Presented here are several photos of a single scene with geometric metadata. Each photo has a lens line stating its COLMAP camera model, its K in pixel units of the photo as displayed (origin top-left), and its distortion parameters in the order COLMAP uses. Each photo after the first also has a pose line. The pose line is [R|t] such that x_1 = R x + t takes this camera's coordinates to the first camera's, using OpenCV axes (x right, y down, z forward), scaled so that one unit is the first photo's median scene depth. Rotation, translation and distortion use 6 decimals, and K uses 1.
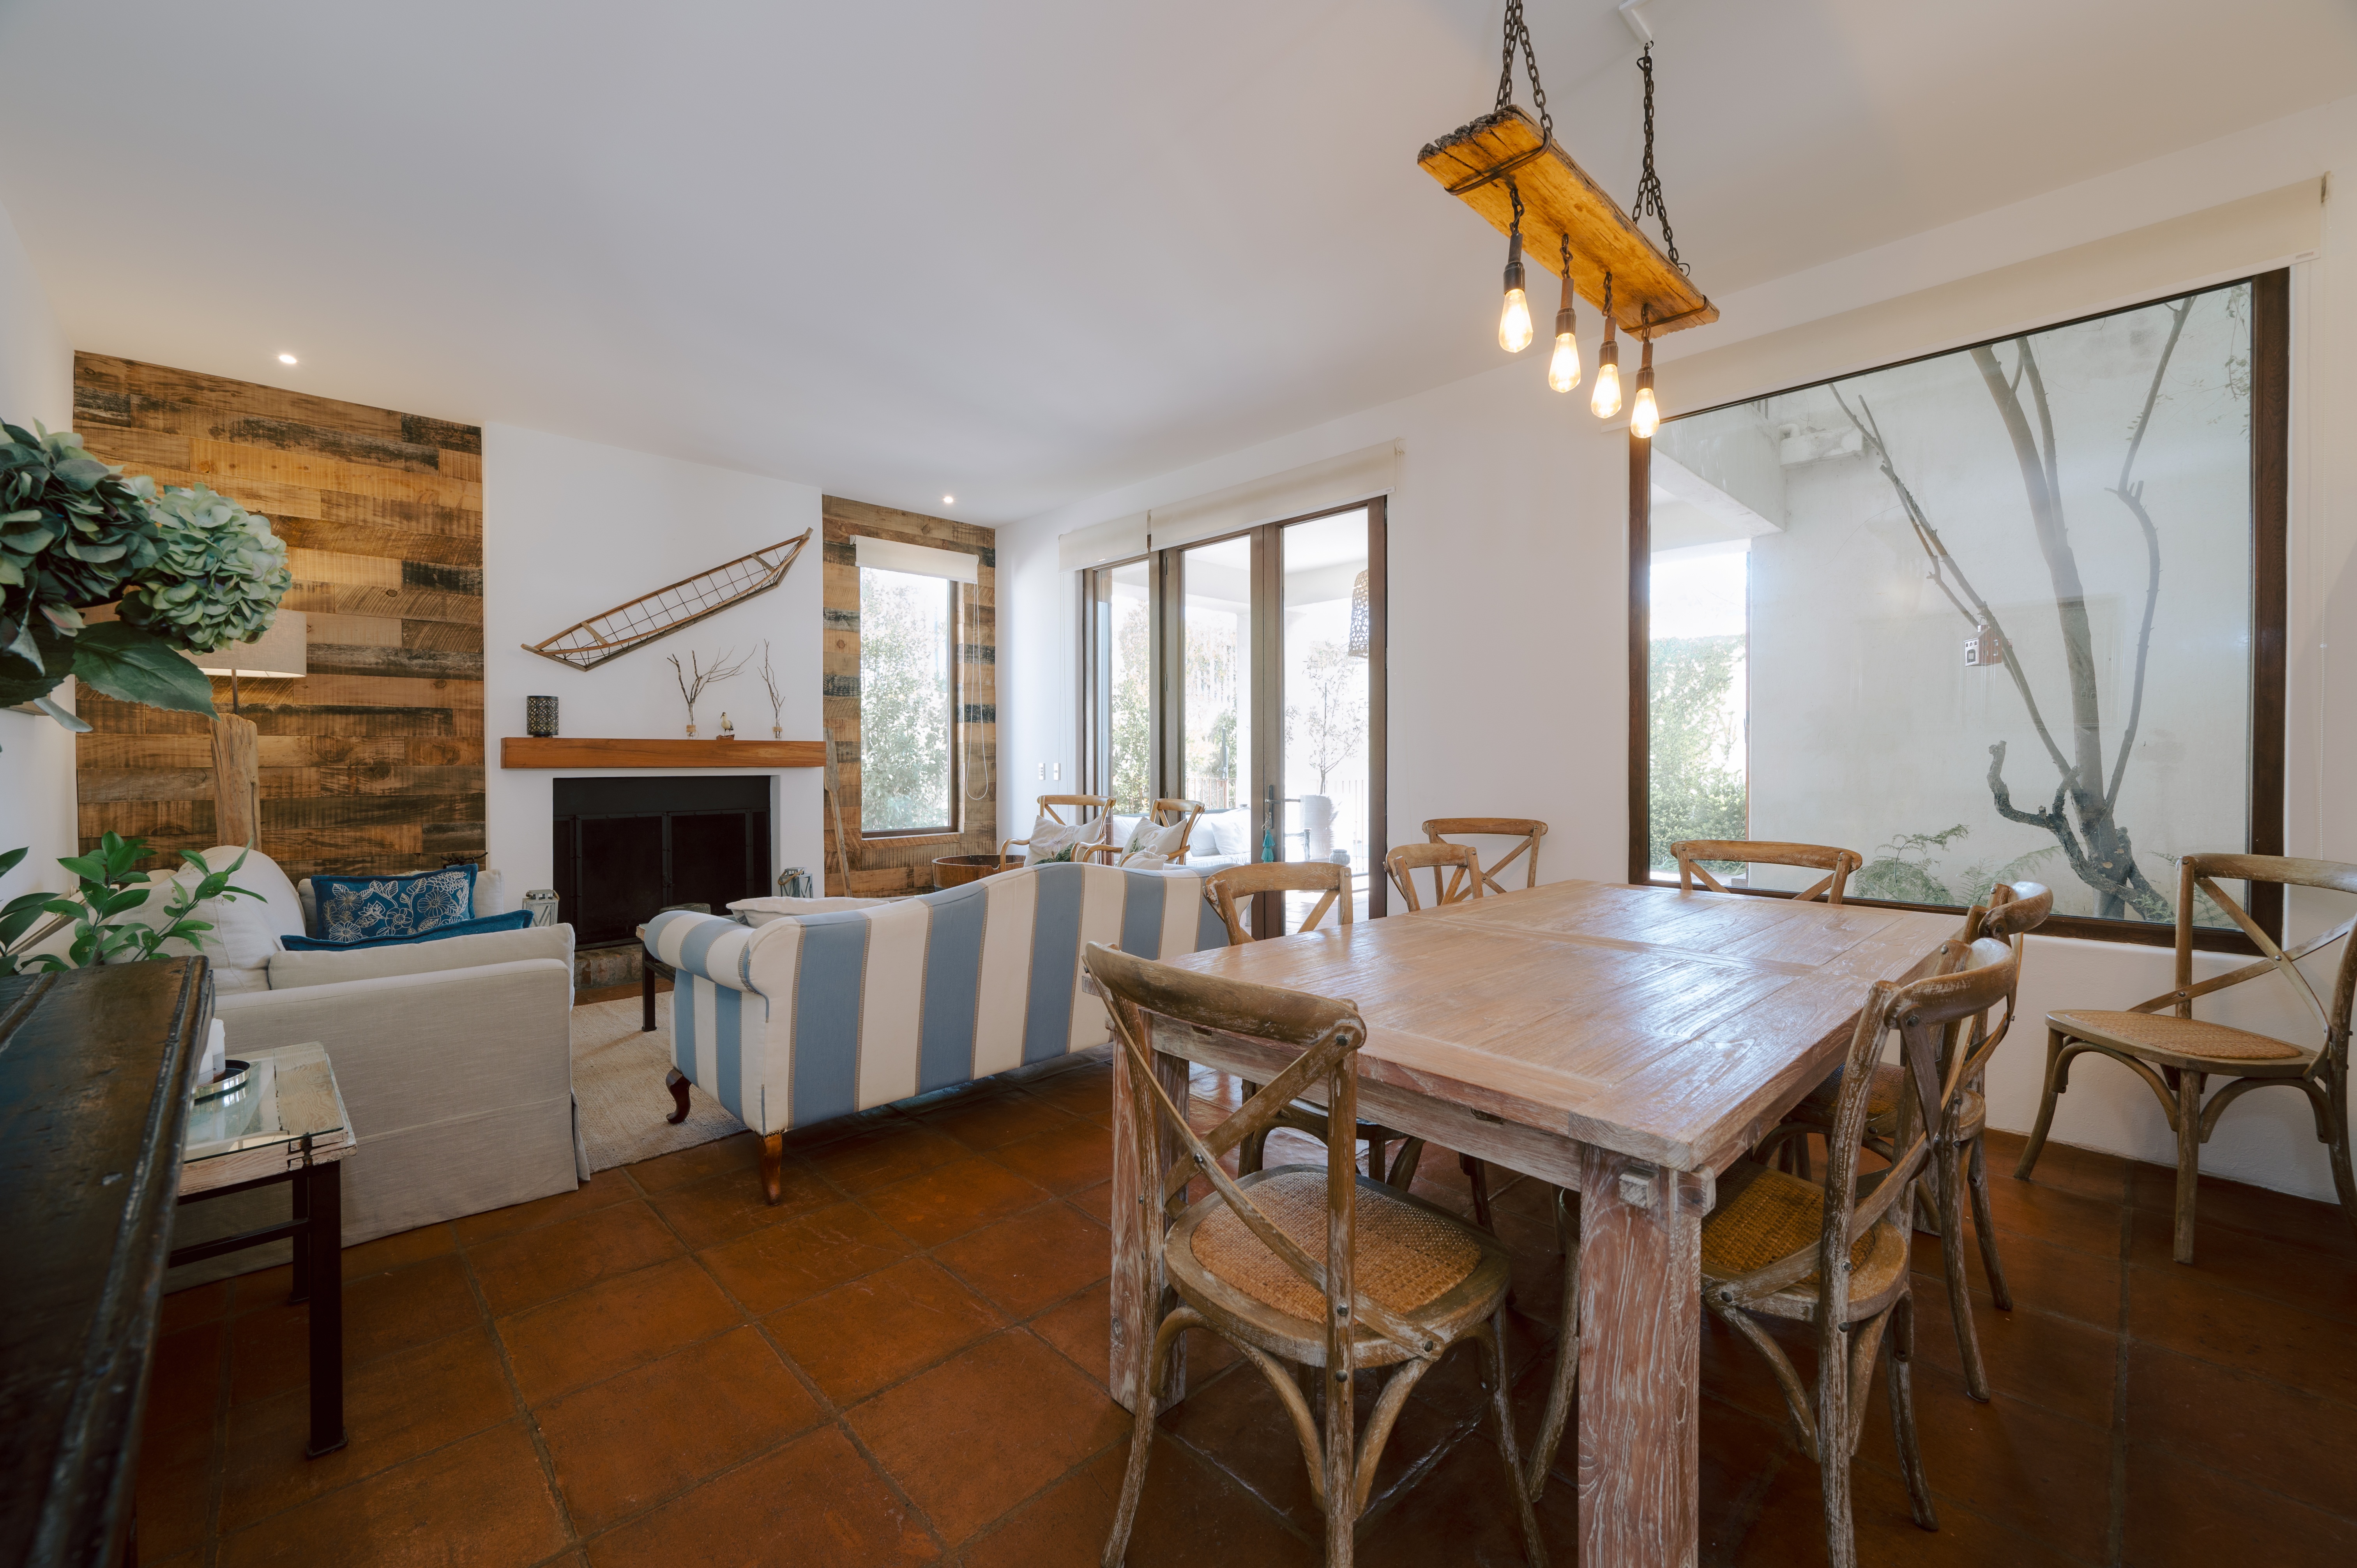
lens RADIAL K [[954.3, 0, 1167.5], [0, 954.3, 768.8], [0, 0, 1]] dist [-0.000973, -0.000354]
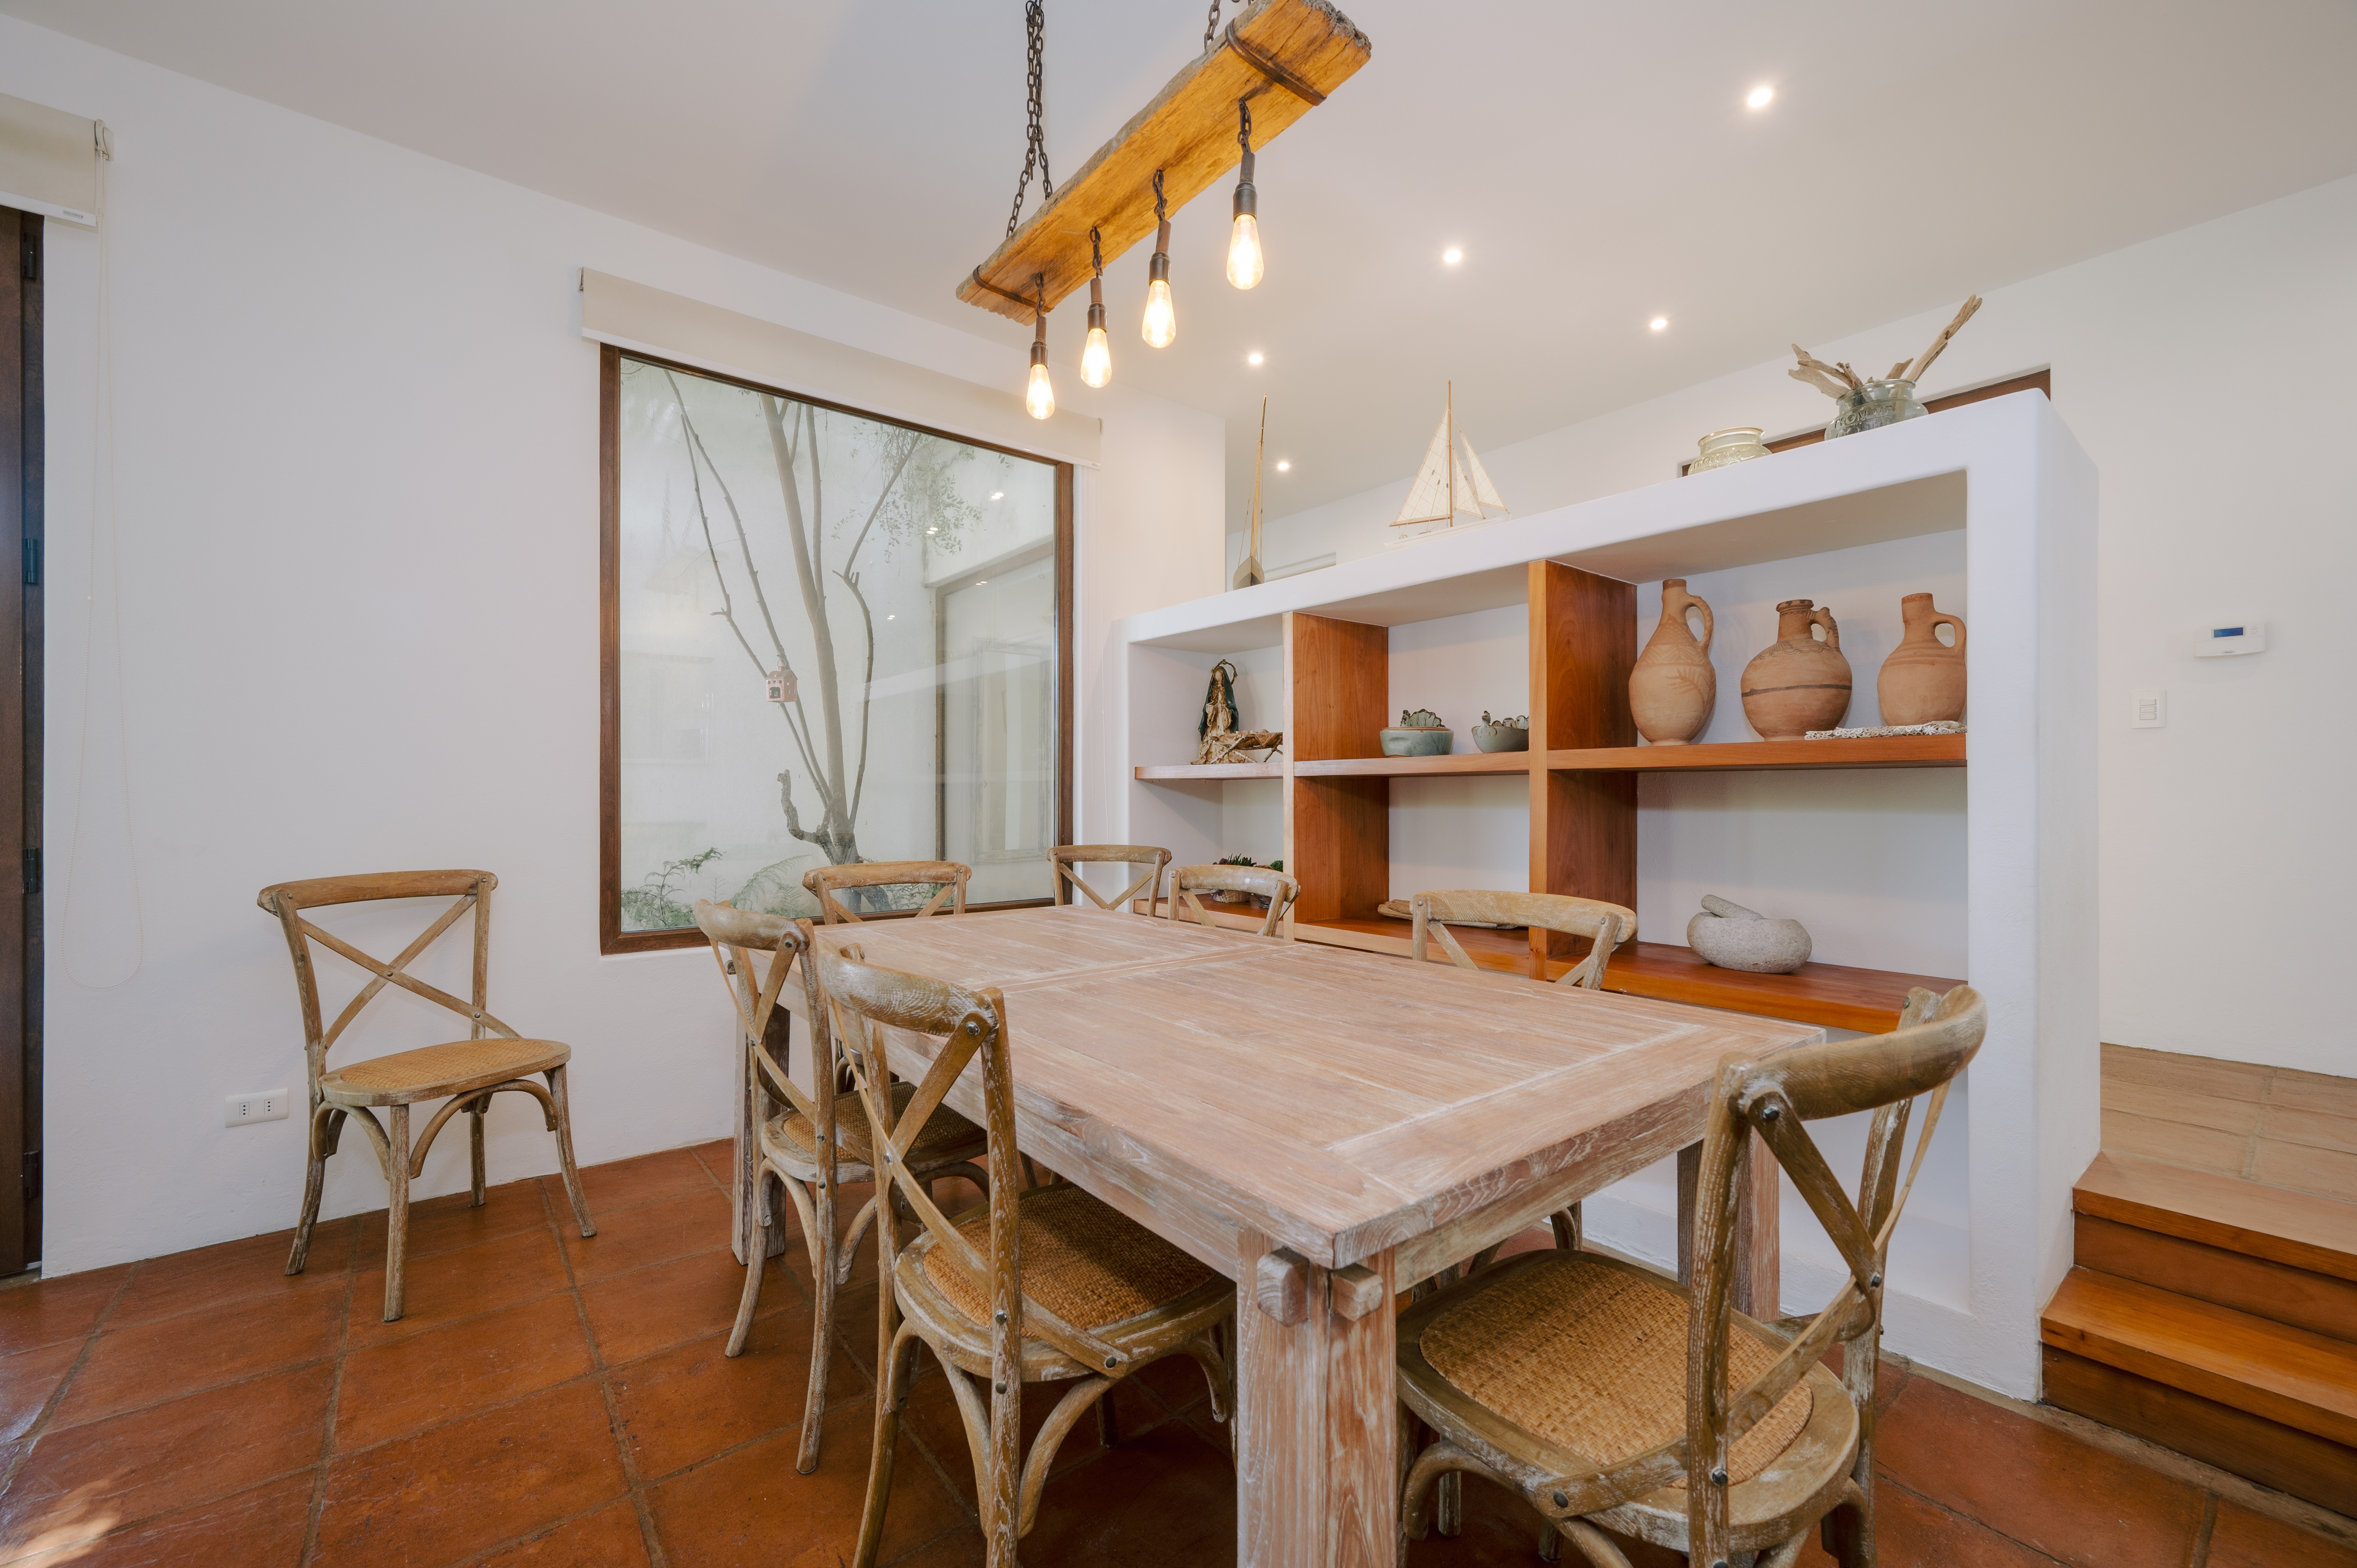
lens RADIAL K [[945.8, 0, 1190.9], [0, 945.8, 797.9], [0, 0, 1]] dist [-0.000477, -0.000133]
pose [[0.075984, -0.000102, 0.997109, -0.181632], [0.014274, 0.999898, -0.000985, 0.010310], [-0.997007, 0.014308, 0.075977, 0.374830]]
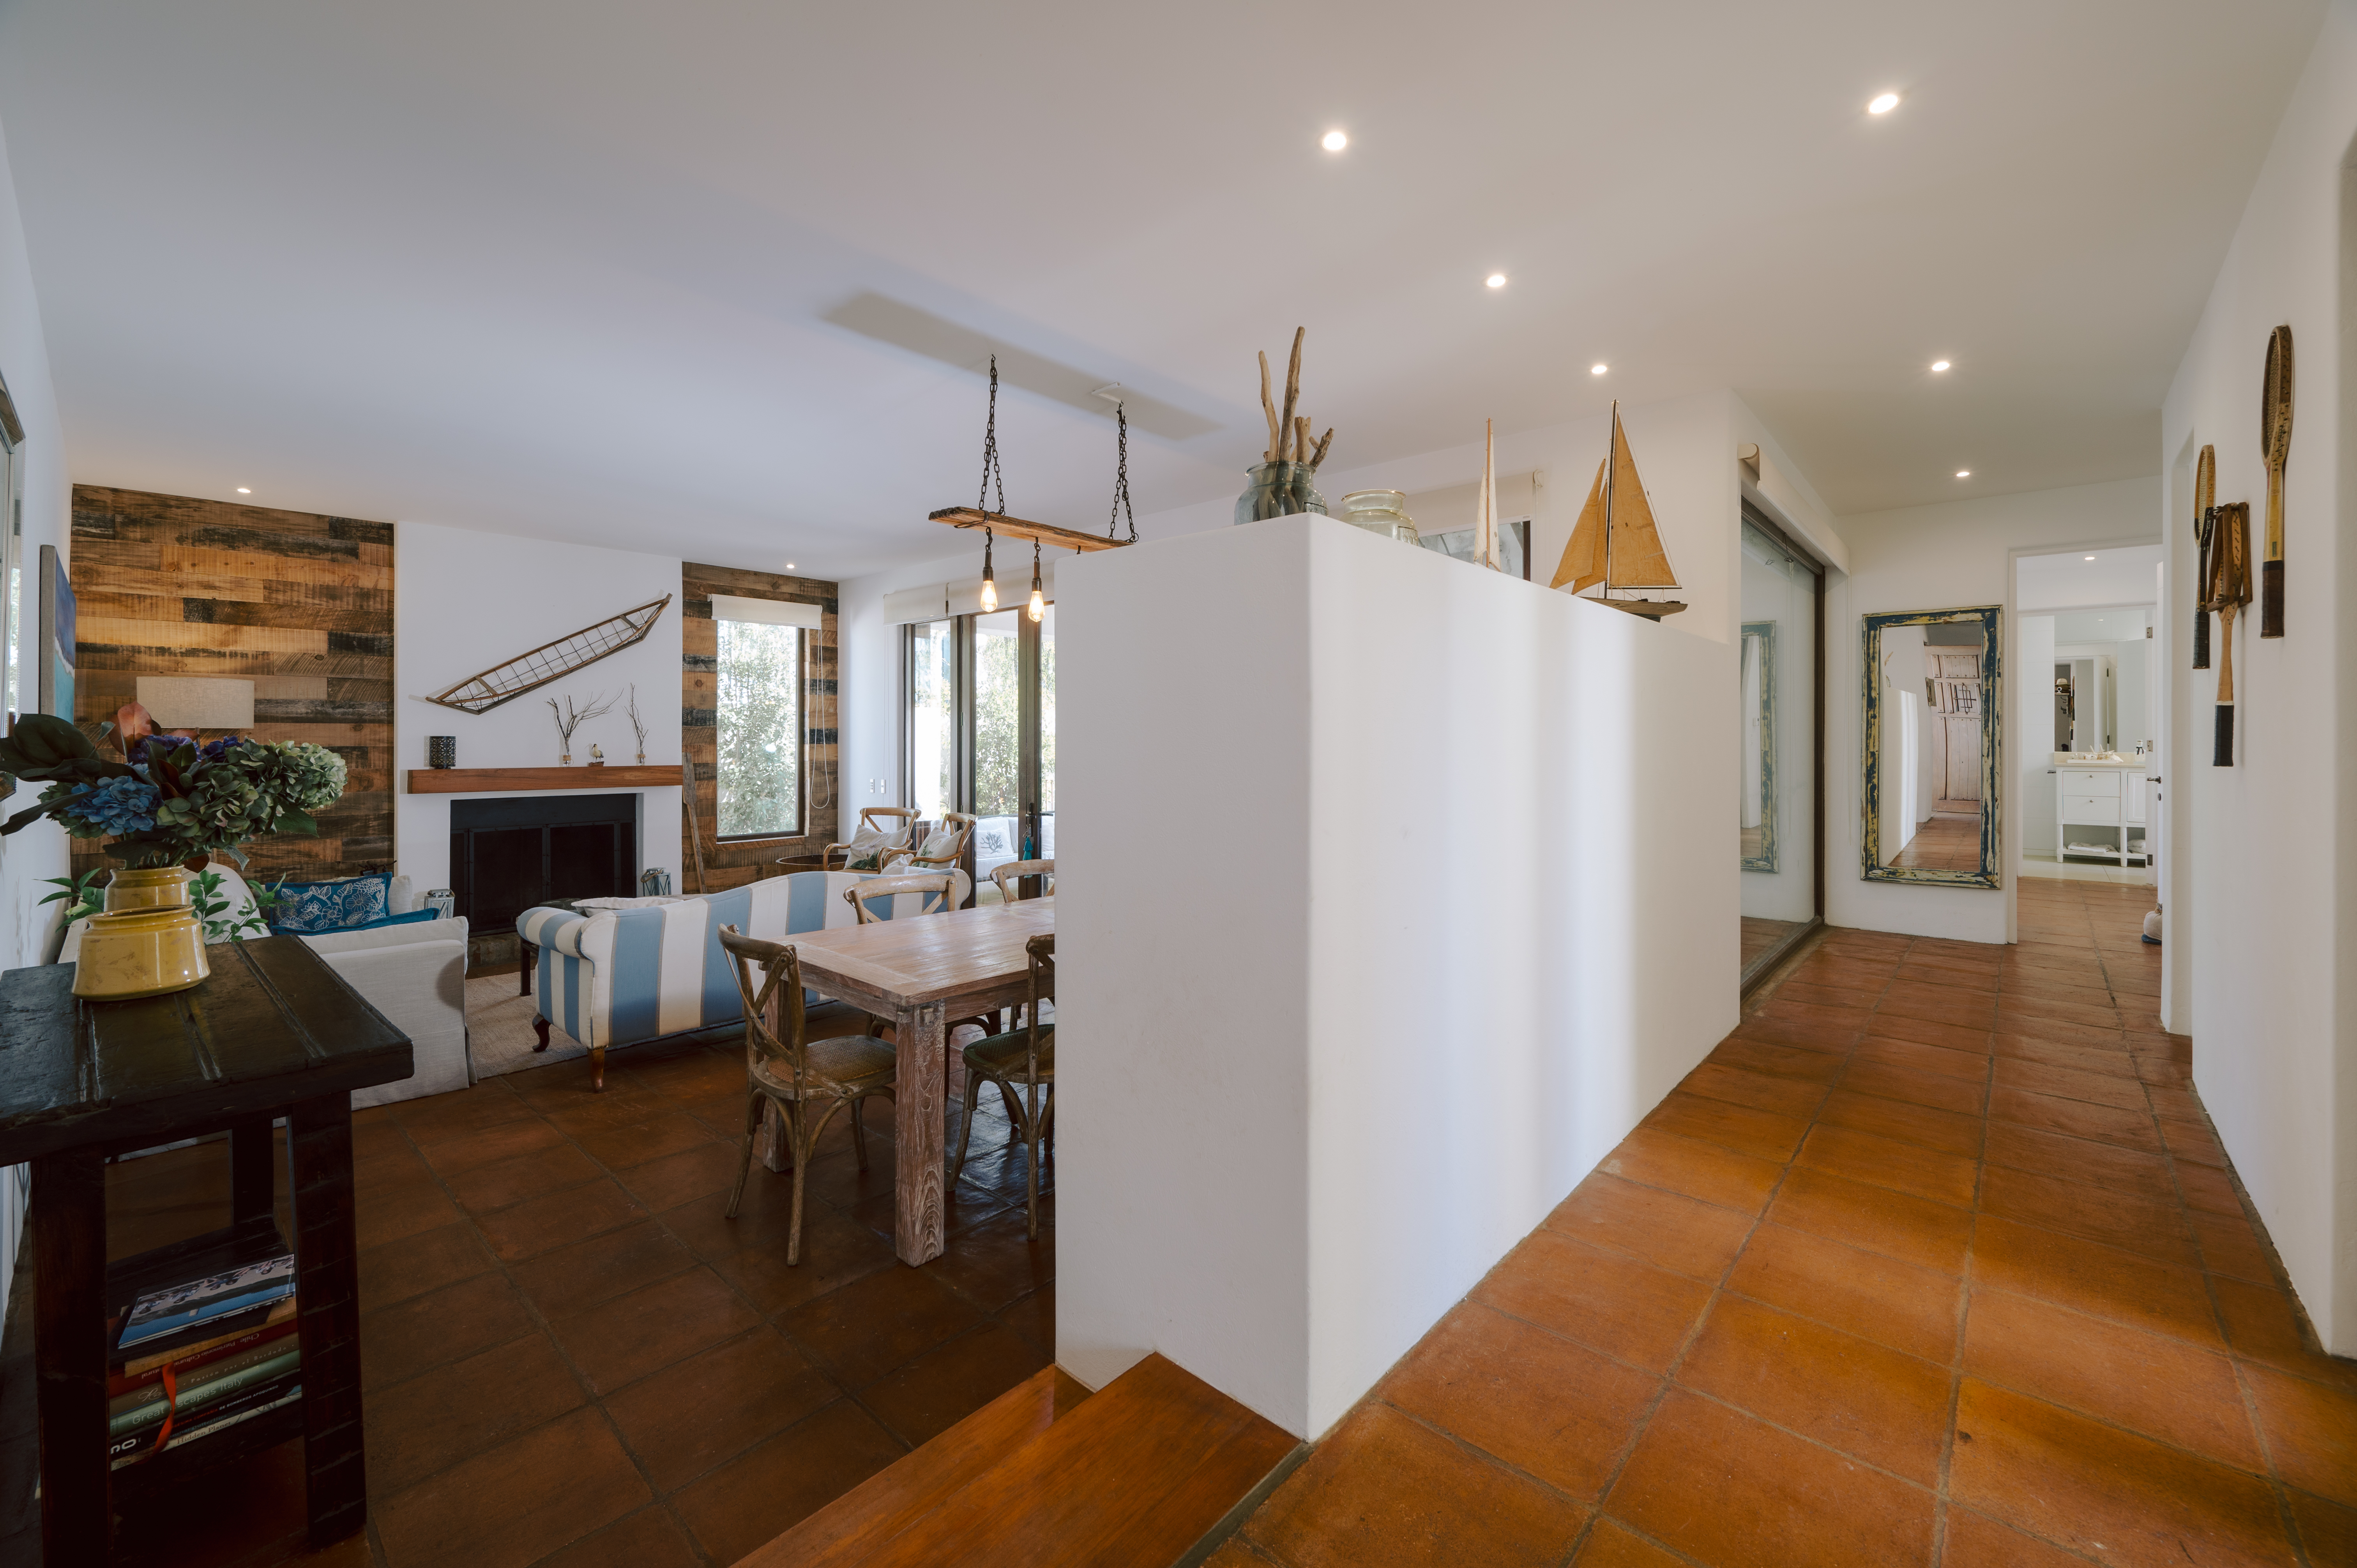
lens RADIAL K [[967.6, 0, 1172.9], [0, 967.6, 738.7], [0, 0, 1]] dist [-0.002660, -0.000129]
pose [[0.997278, 0.001712, 0.073716, 0.220048], [-0.000867, 0.999933, -0.011501, -0.059639], [-0.073731, 0.011406, 0.997213, -0.355237]]
